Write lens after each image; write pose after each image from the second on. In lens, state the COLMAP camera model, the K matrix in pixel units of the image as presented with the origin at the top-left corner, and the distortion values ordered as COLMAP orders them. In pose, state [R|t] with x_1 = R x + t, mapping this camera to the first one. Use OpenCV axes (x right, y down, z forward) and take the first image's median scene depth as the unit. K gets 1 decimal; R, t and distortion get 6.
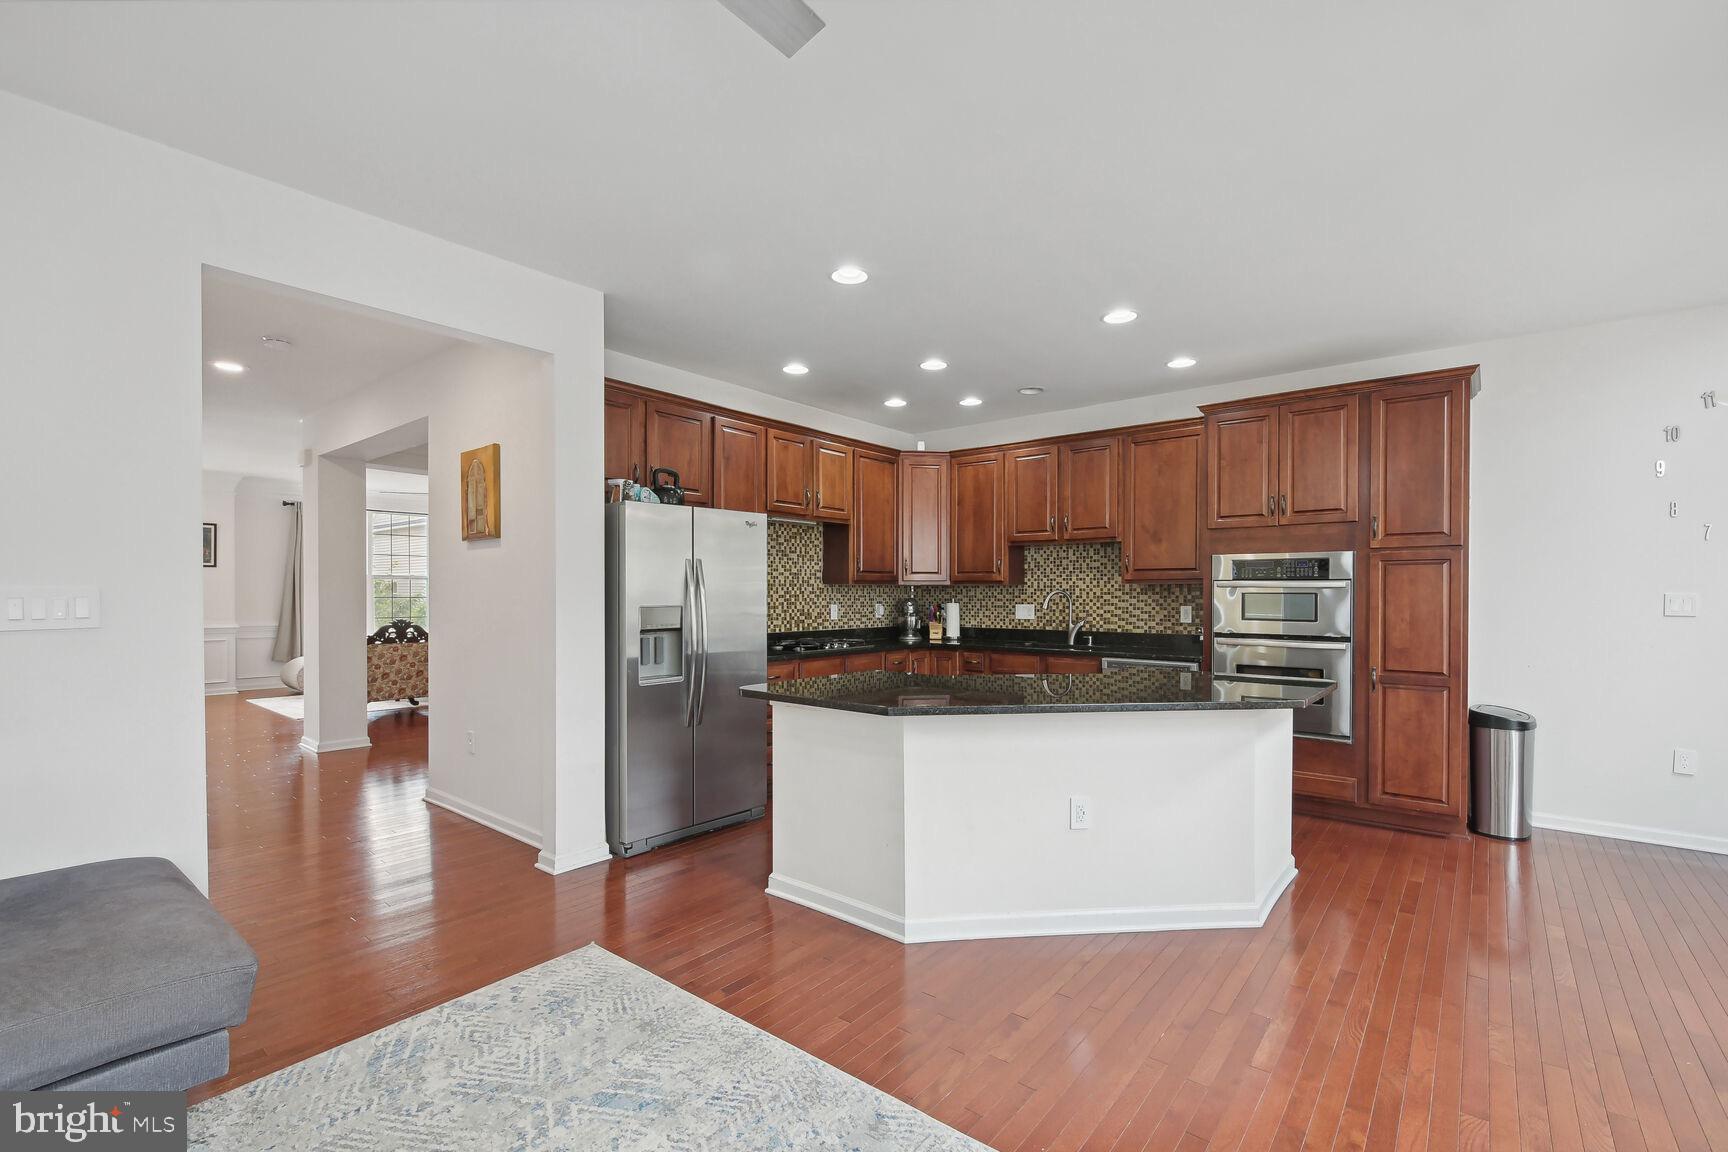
lens RADIAL K [[765.0, 0, 859.2], [0, 765.0, 594.2], [0, 0, 1]] dist [0.000679, -0.000071]
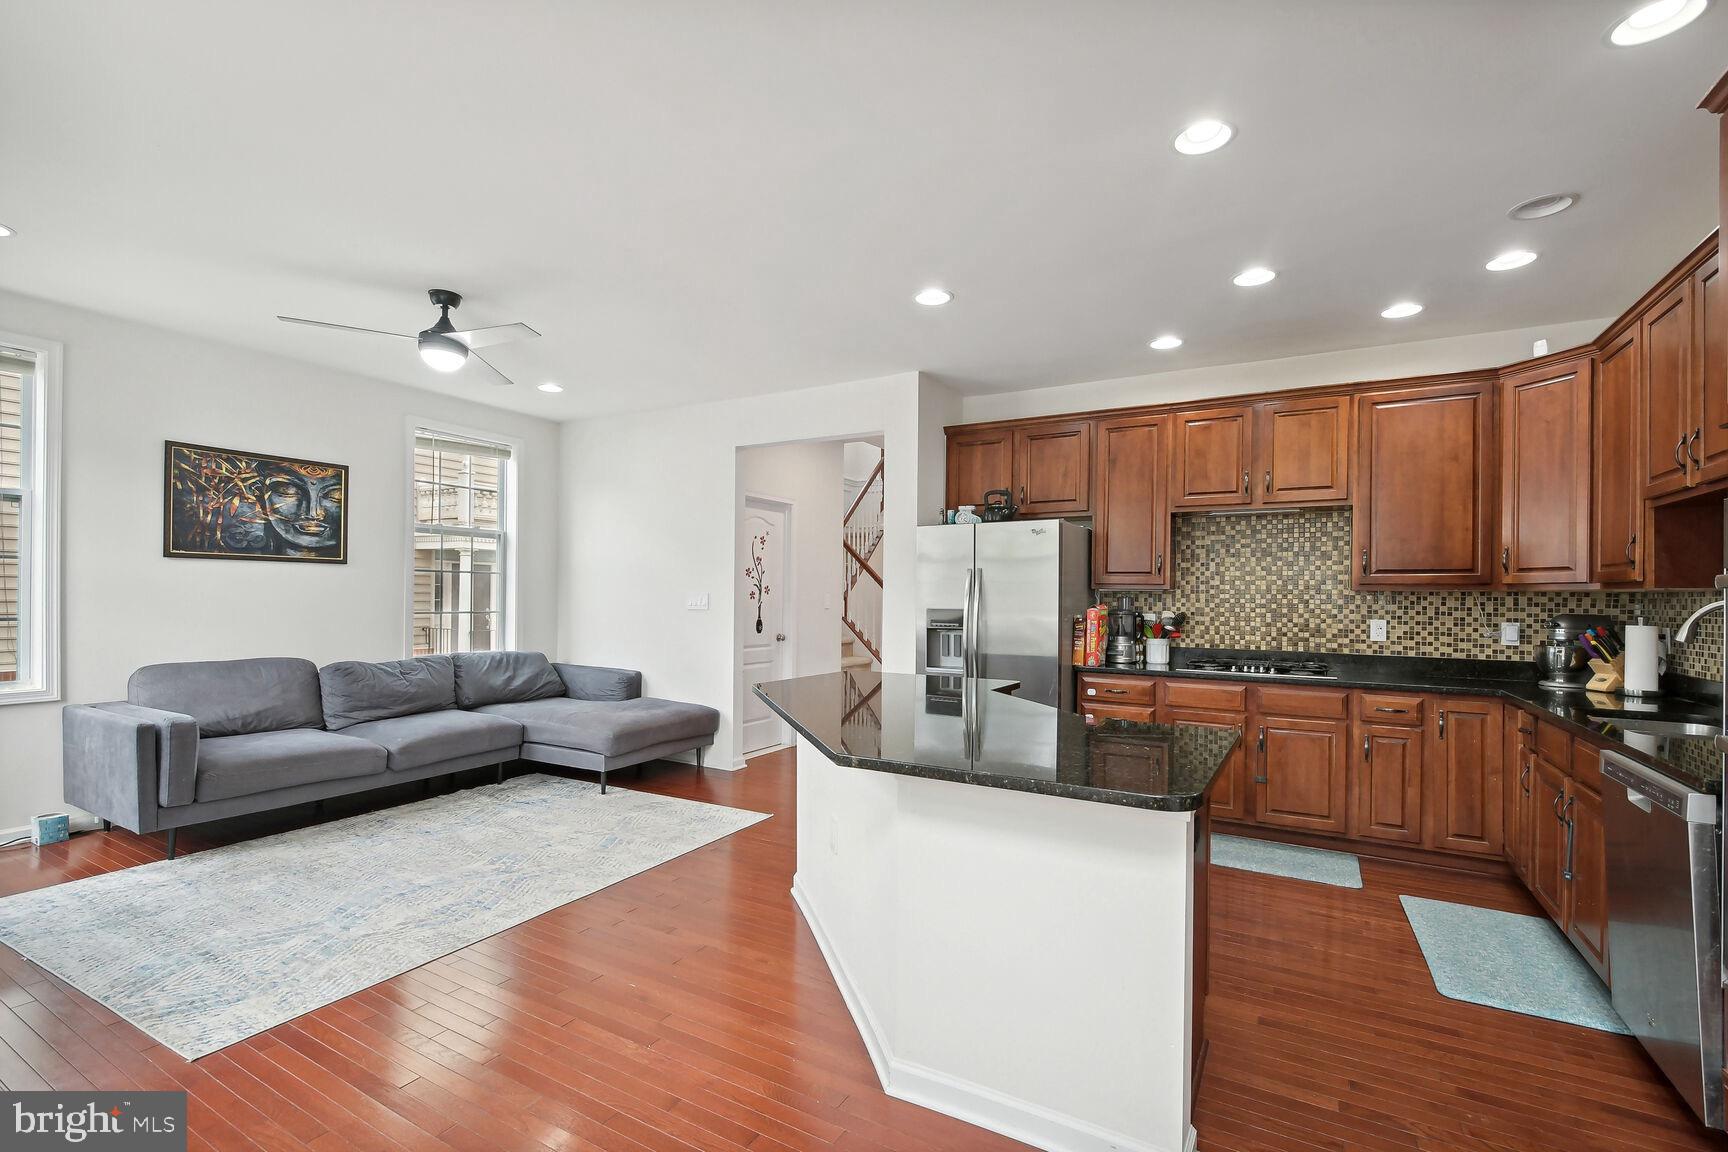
lens RADIAL K [[765.0, 0, 859.2], [0, 765.0, 594.2], [0, 0, 1]] dist [0.000679, -0.000071]
pose [[0.163223, -0.001749, -0.986588, 0.745909], [-0.013055, 0.999907, -0.003932, -0.000898], [0.986503, 0.013521, 0.163185, 0.539274]]
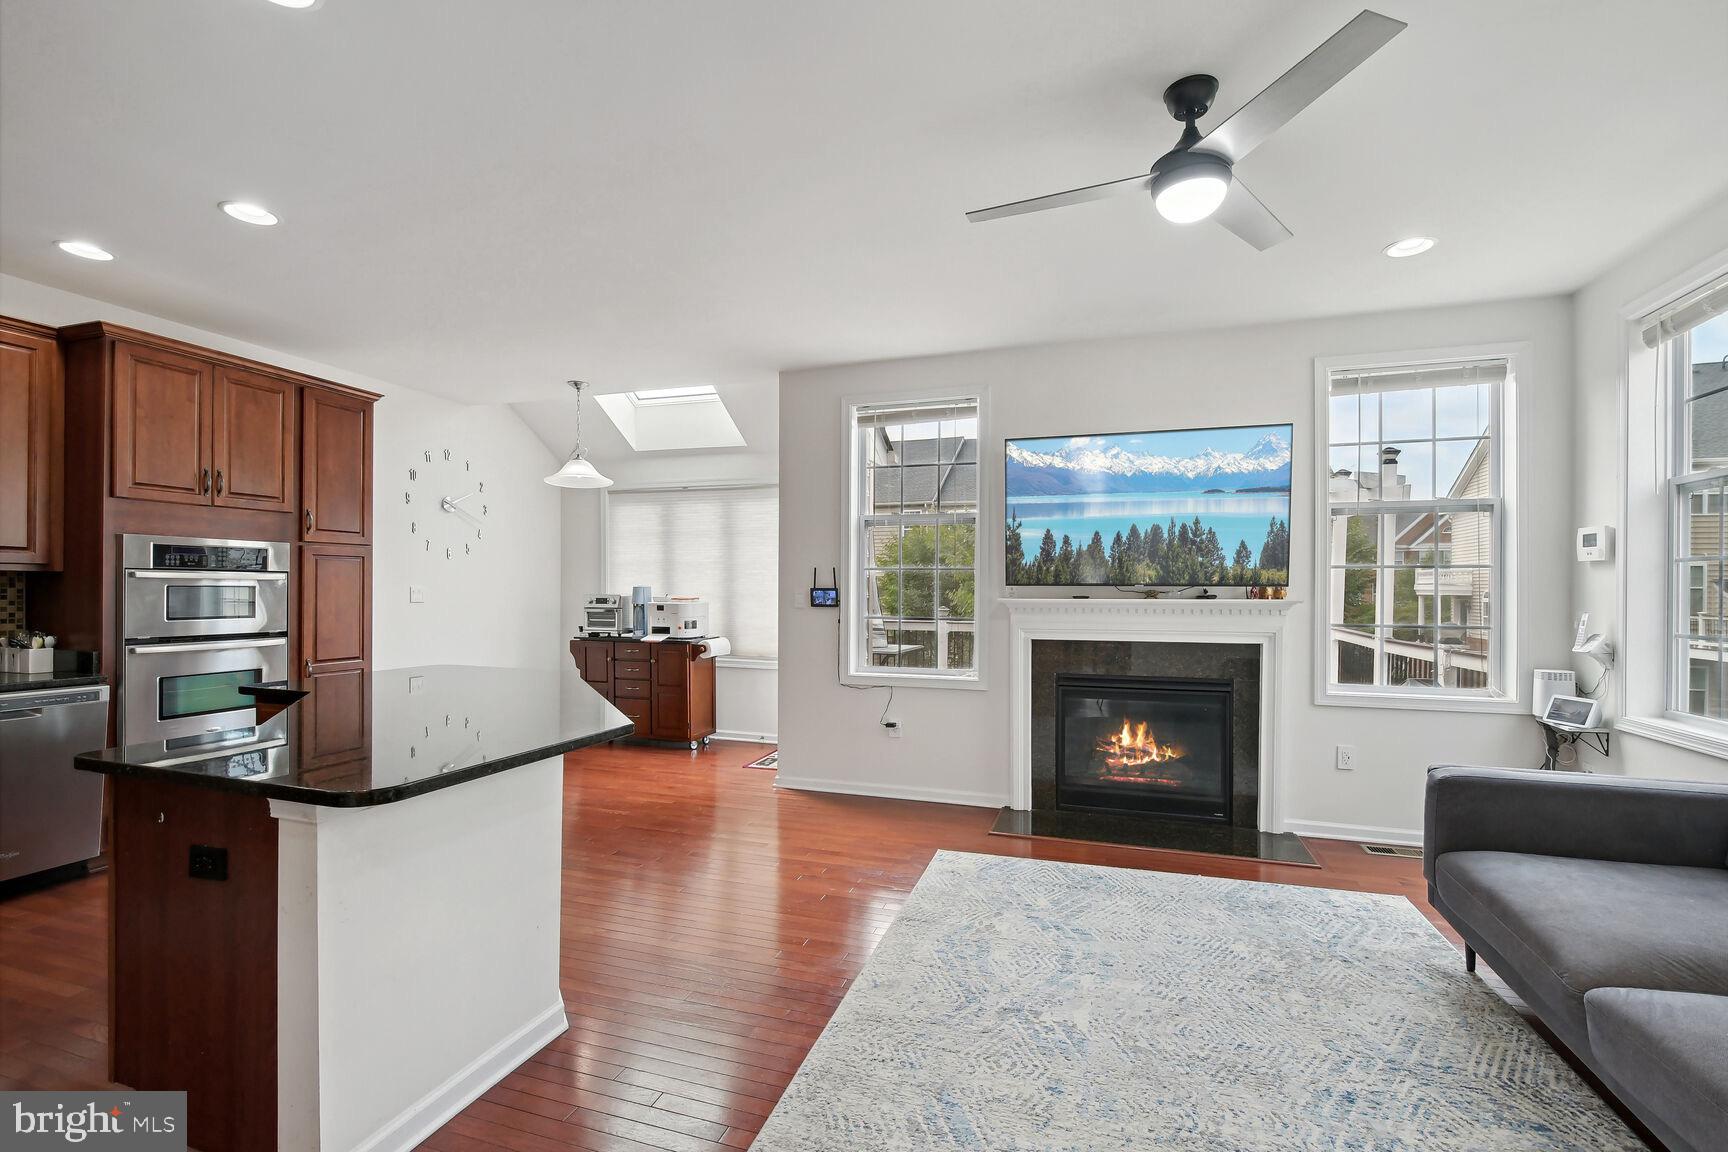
lens RADIAL K [[765.0, 0, 859.2], [0, 765.0, 594.2], [0, 0, 1]] dist [0.000679, -0.000071]
pose [[-0.354055, -0.009226, 0.935179, -0.473526], [-0.004581, 0.999956, 0.008130, -0.002265], [-0.935213, -0.001406, -0.354082, 0.595143]]
